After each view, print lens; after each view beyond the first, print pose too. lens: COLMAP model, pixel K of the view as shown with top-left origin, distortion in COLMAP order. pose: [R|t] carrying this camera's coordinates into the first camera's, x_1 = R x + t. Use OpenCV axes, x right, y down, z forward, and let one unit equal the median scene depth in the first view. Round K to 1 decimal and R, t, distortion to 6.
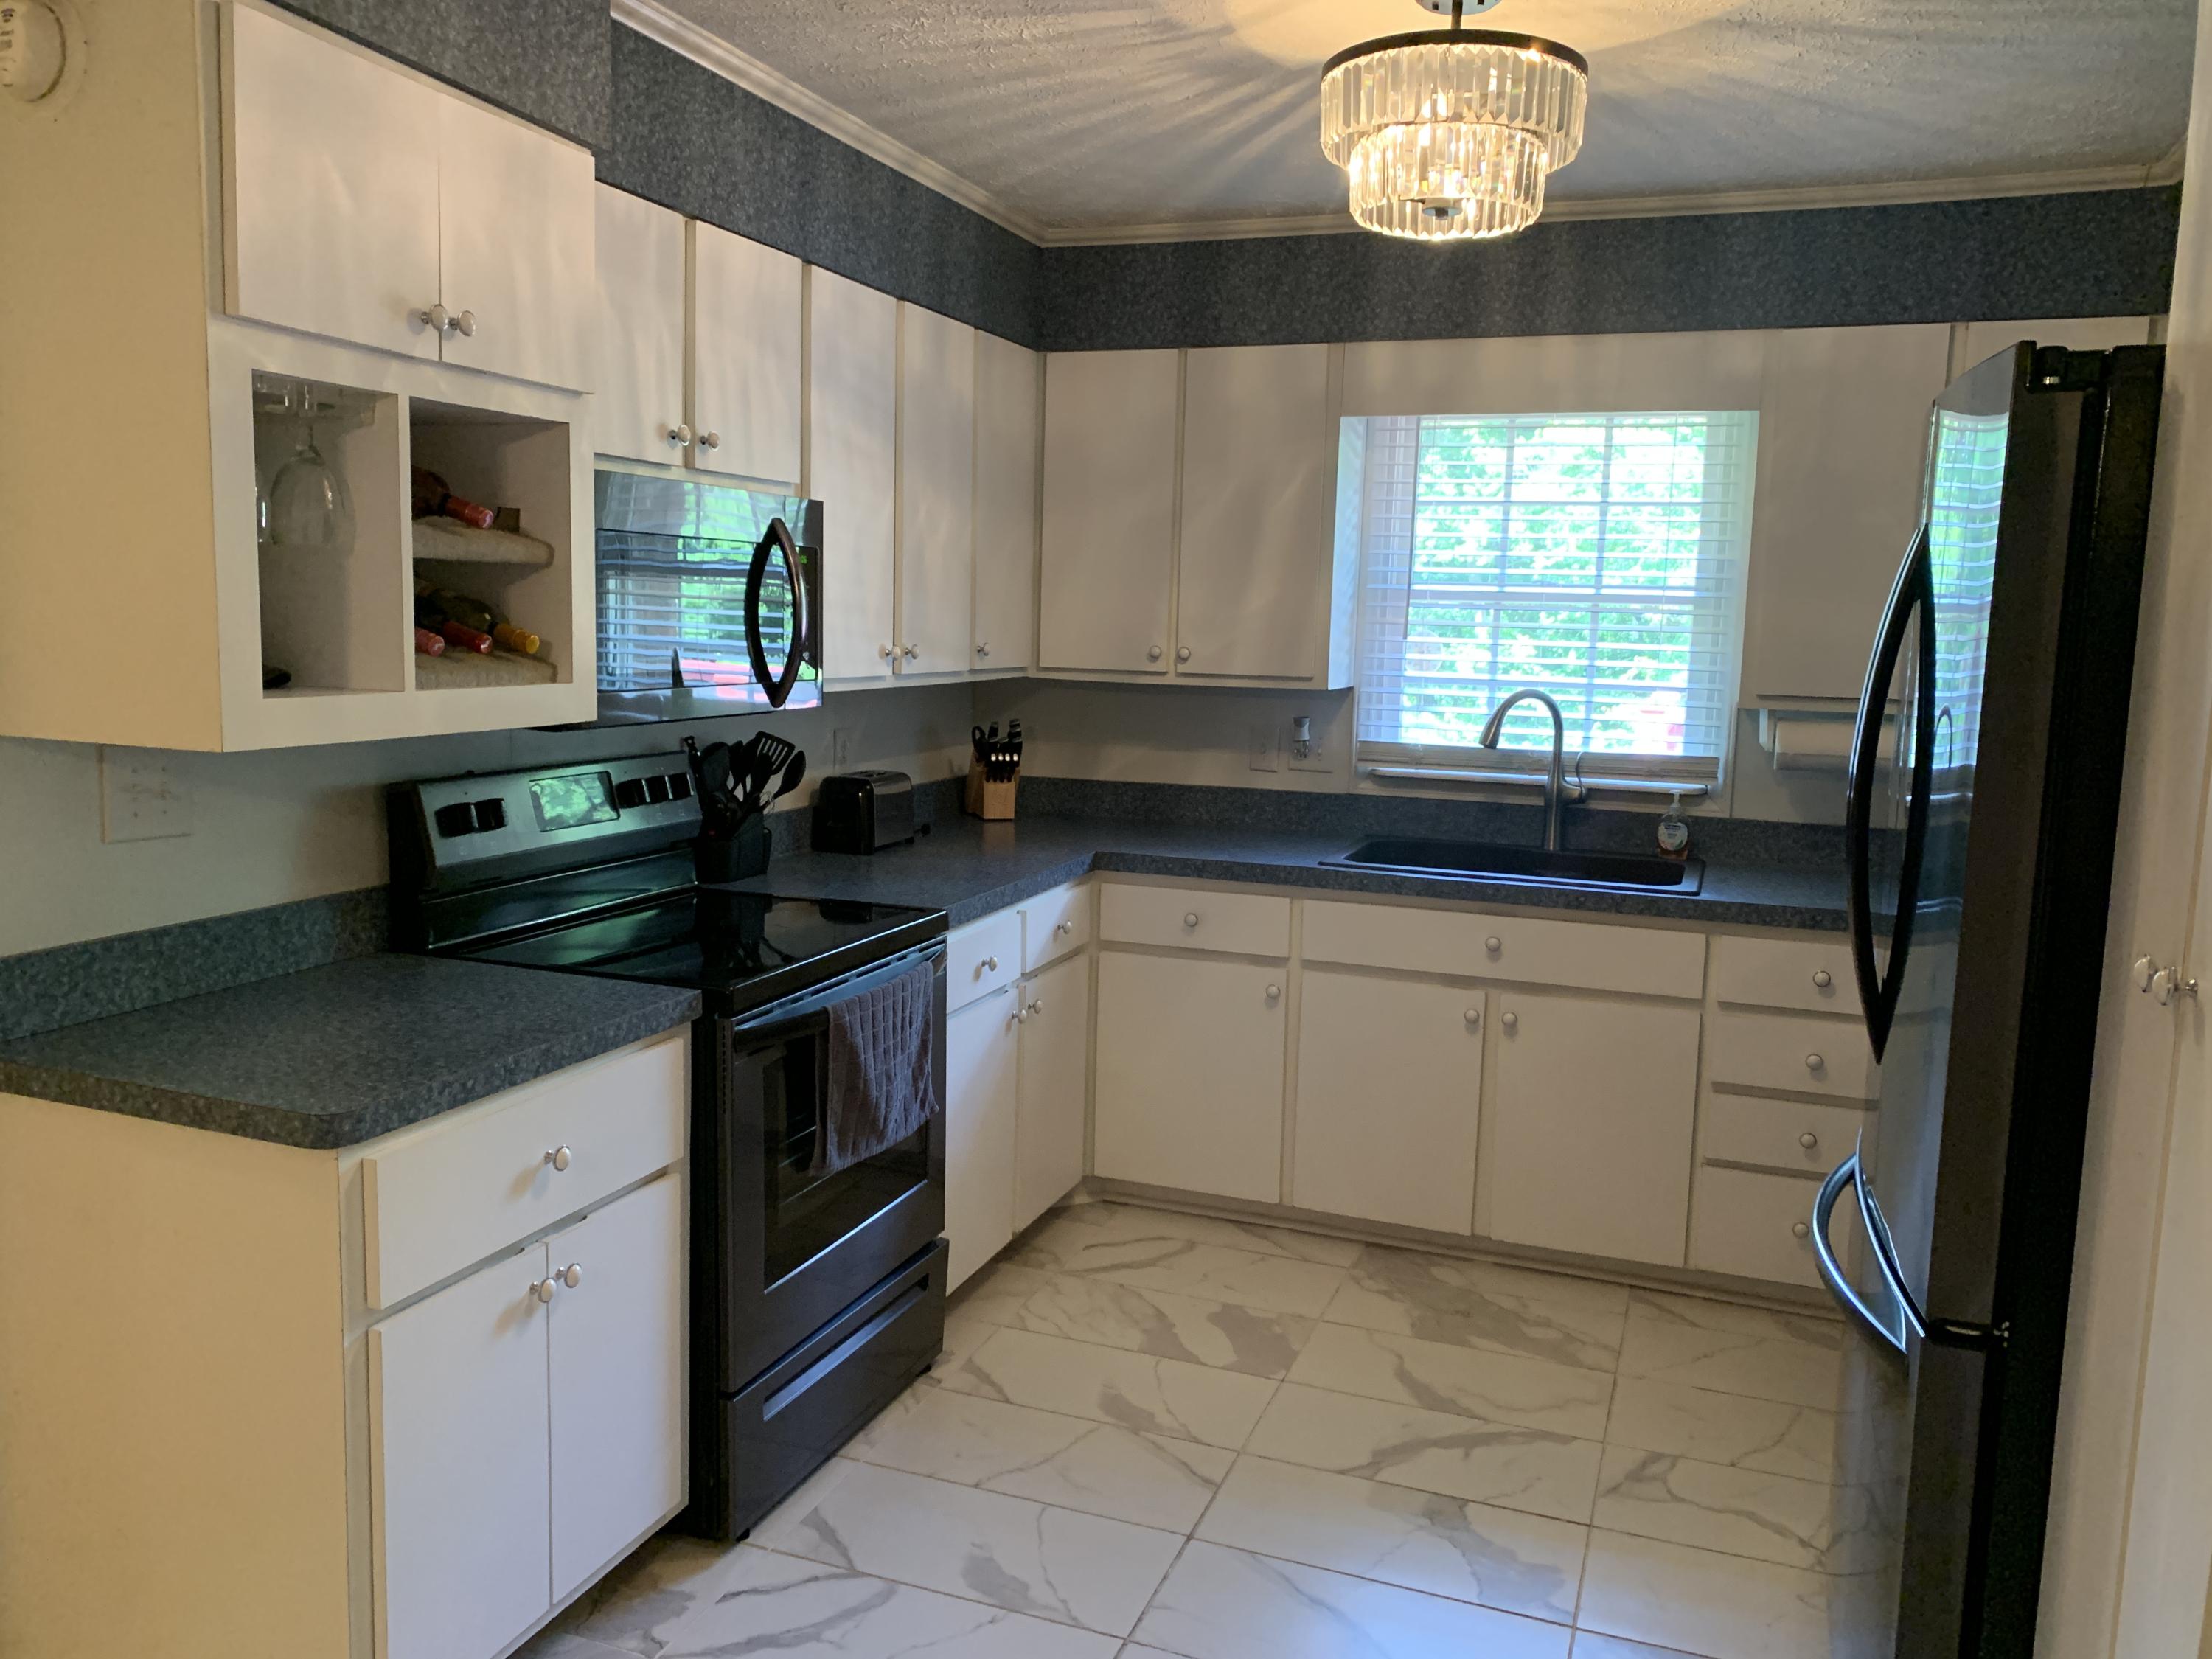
lens RADIAL K [[1696.6, 0, 1079.9], [0, 1696.6, 820.8], [0, 0, 1]] dist [0.042226, -0.044986]
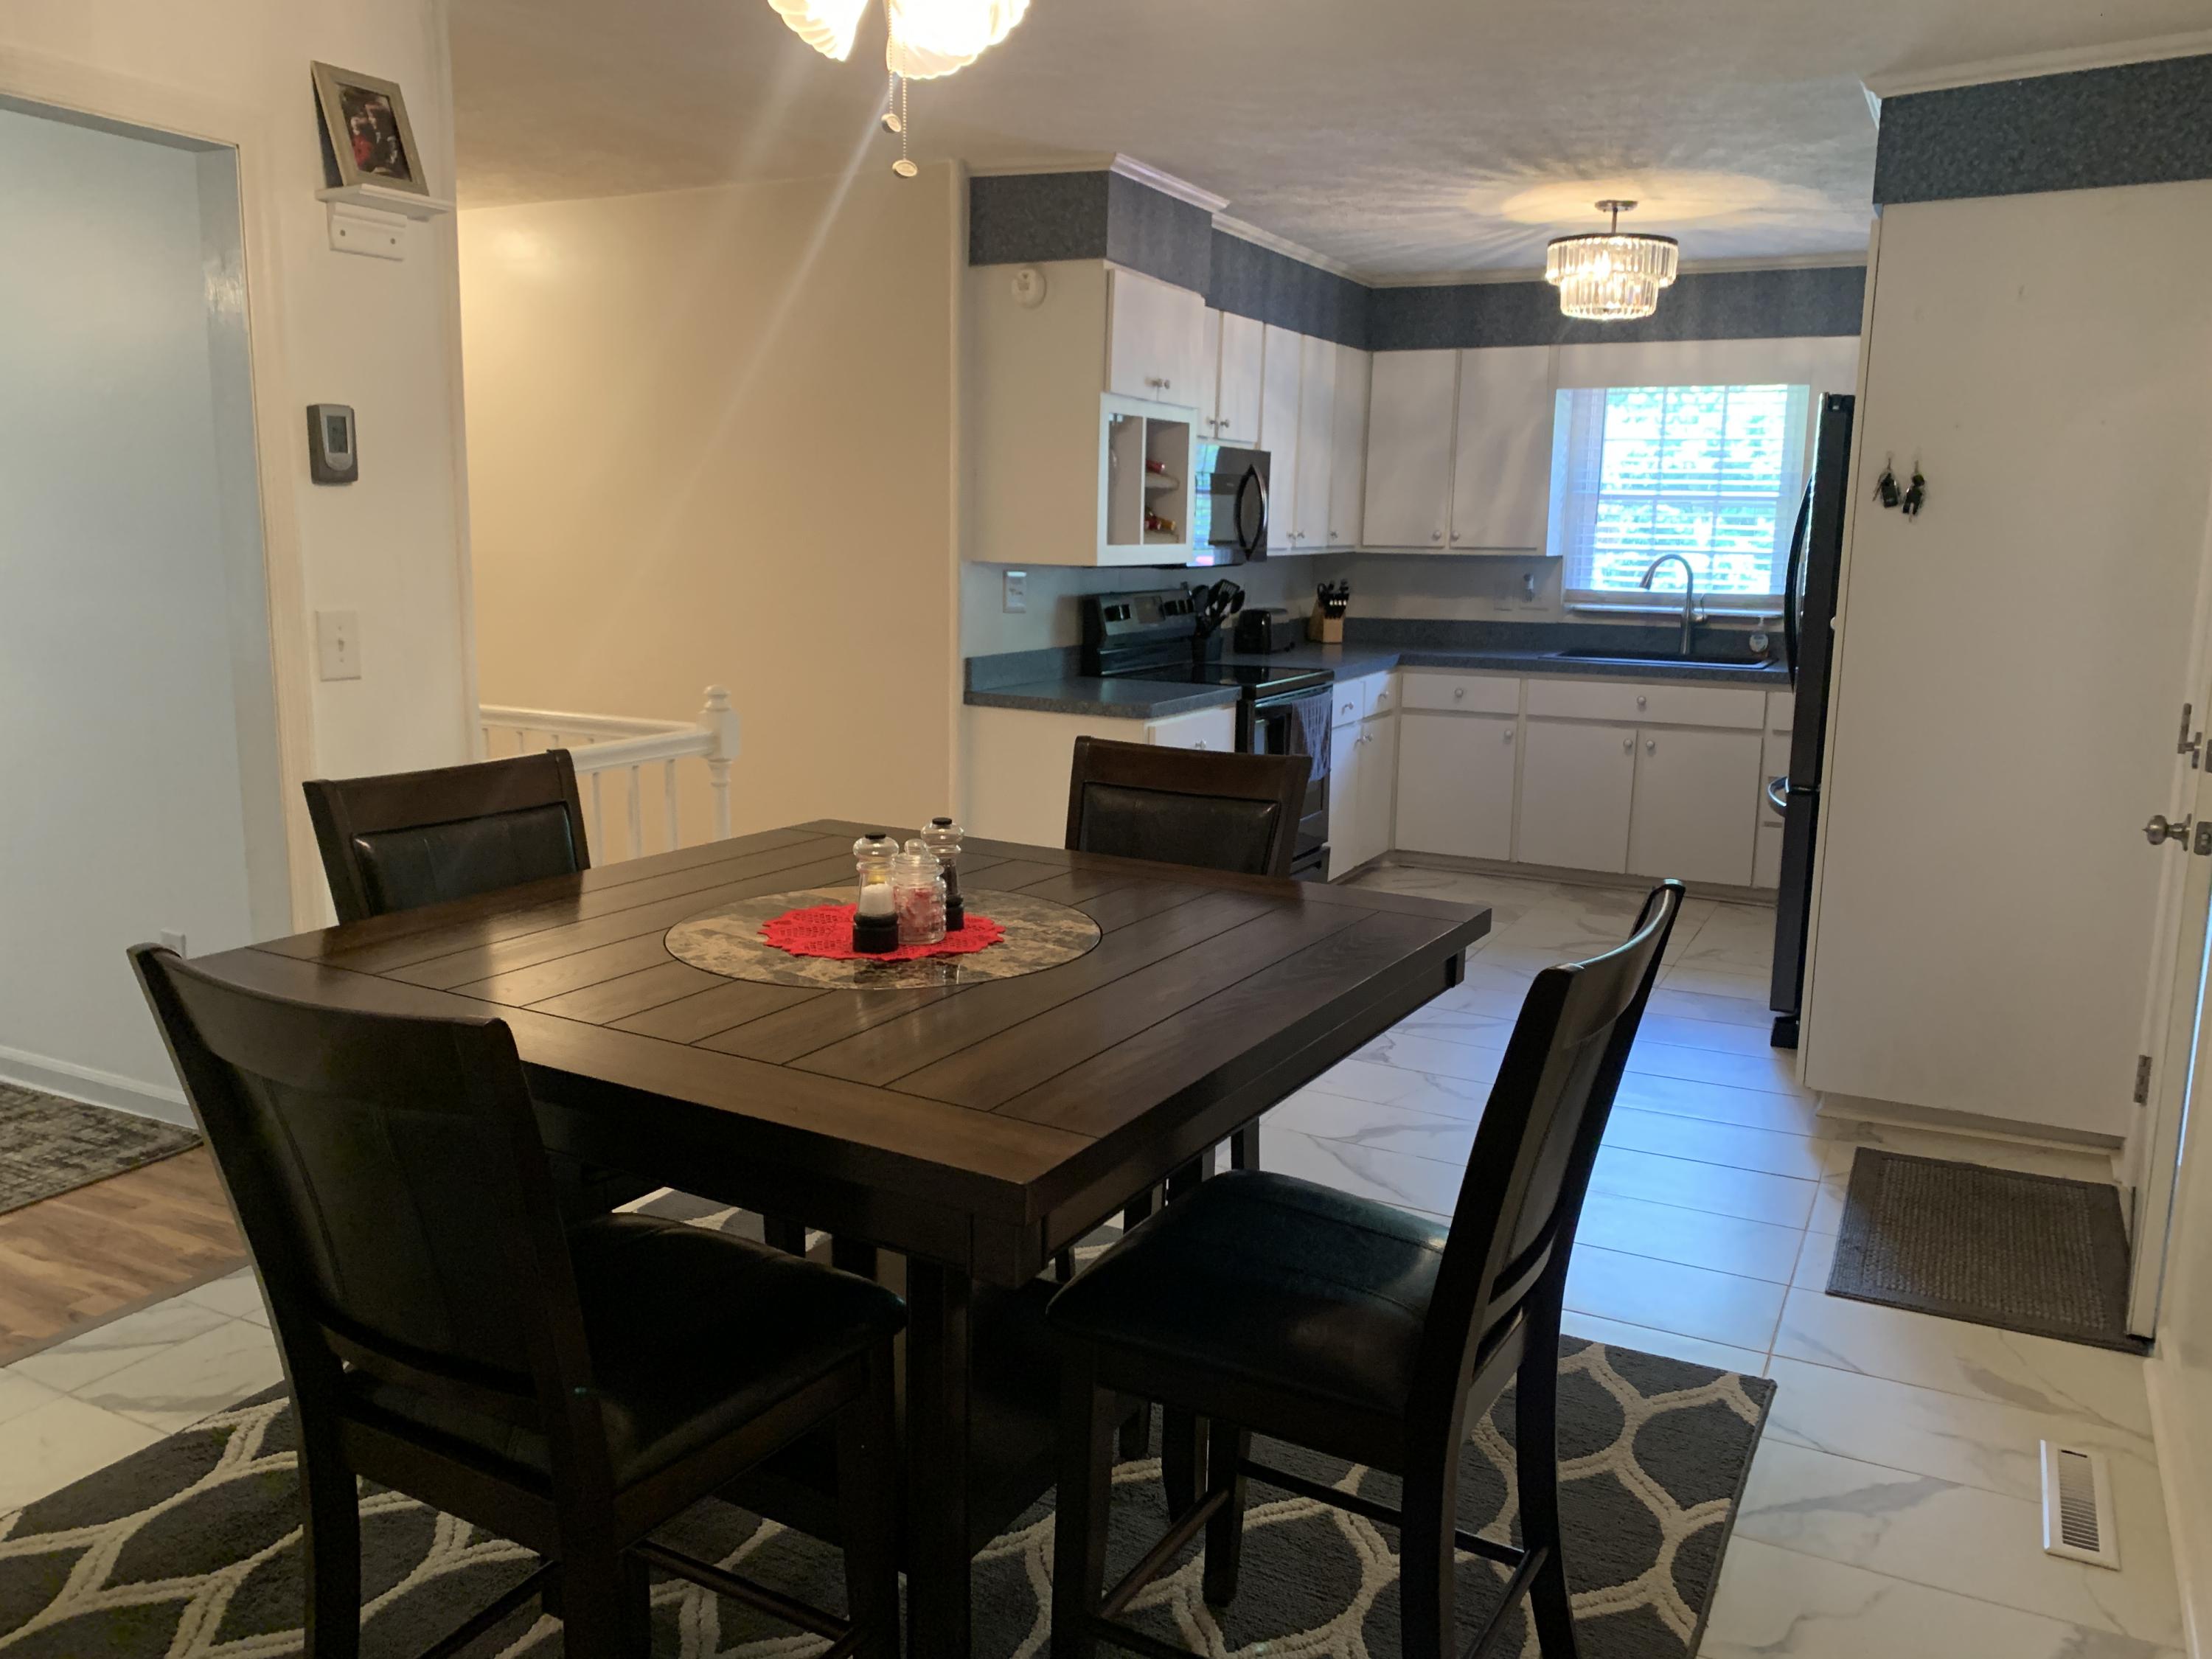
lens RADIAL K [[1774.9, 0, 1025.0], [0, 1774.9, 845.8], [0, 0, 1]] dist [0.111068, -0.426038]
pose [[0.990881, 0.012026, -0.134204, -0.121237], [-0.004820, 0.998535, 0.053885, 0.115319], [0.134656, -0.052747, 0.989488, -0.816800]]
